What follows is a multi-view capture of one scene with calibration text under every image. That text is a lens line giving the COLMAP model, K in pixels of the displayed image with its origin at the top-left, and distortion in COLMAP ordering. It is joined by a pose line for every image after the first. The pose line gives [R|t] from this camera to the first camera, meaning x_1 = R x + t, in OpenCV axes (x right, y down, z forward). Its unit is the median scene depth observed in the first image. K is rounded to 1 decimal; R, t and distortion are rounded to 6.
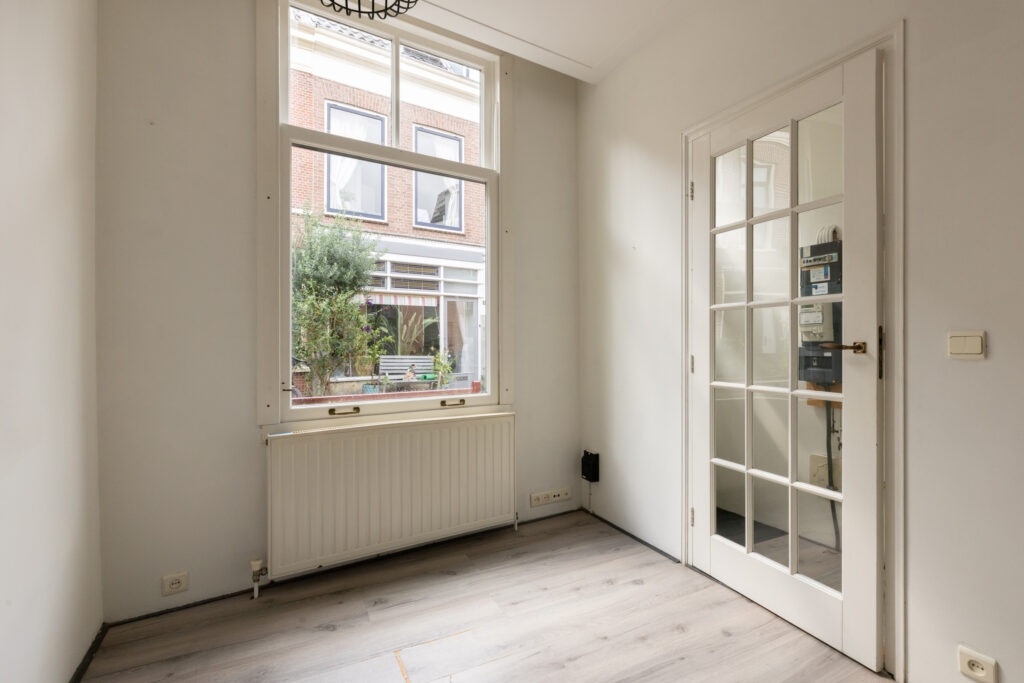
lens RADIAL K [[465.1, 0, 521.5], [0, 465.1, 324.2], [0, 0, 1]] dist [0.004427, 0.001879]
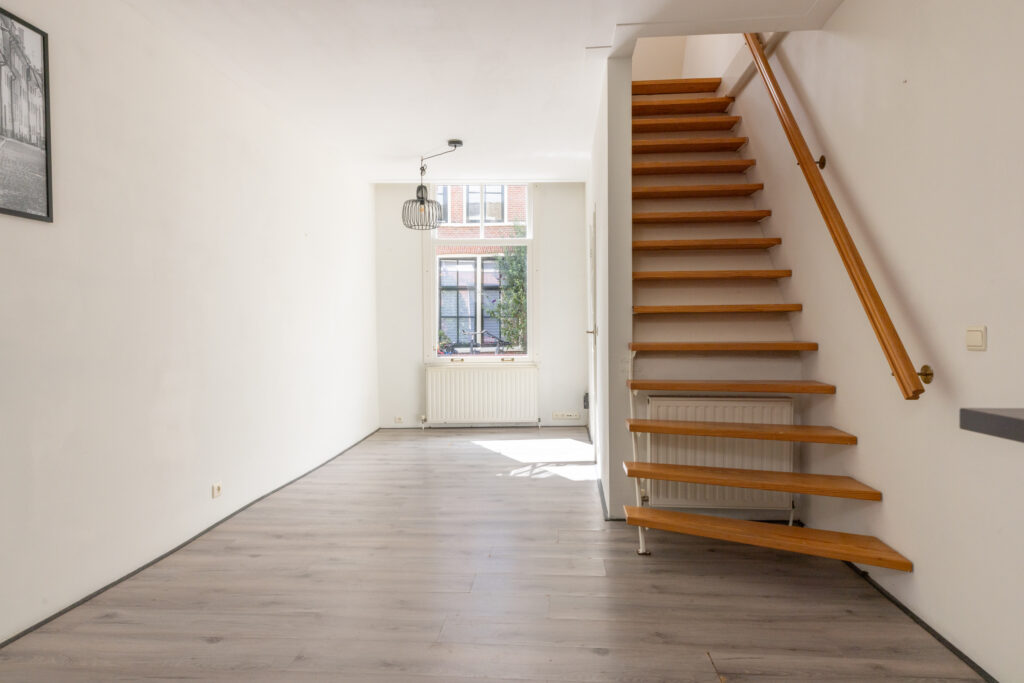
lens RADIAL K [[561.5, 0, 521.4], [0, 561.5, 330.7], [0, 0, 1]] dist [0.010588, -0.001561]
pose [[0.846992, 0.002256, -0.531602, 0.374659], [0.023837, 0.998824, 0.042219, -0.018214], [0.531072, -0.048431, 0.845942, -0.318554]]
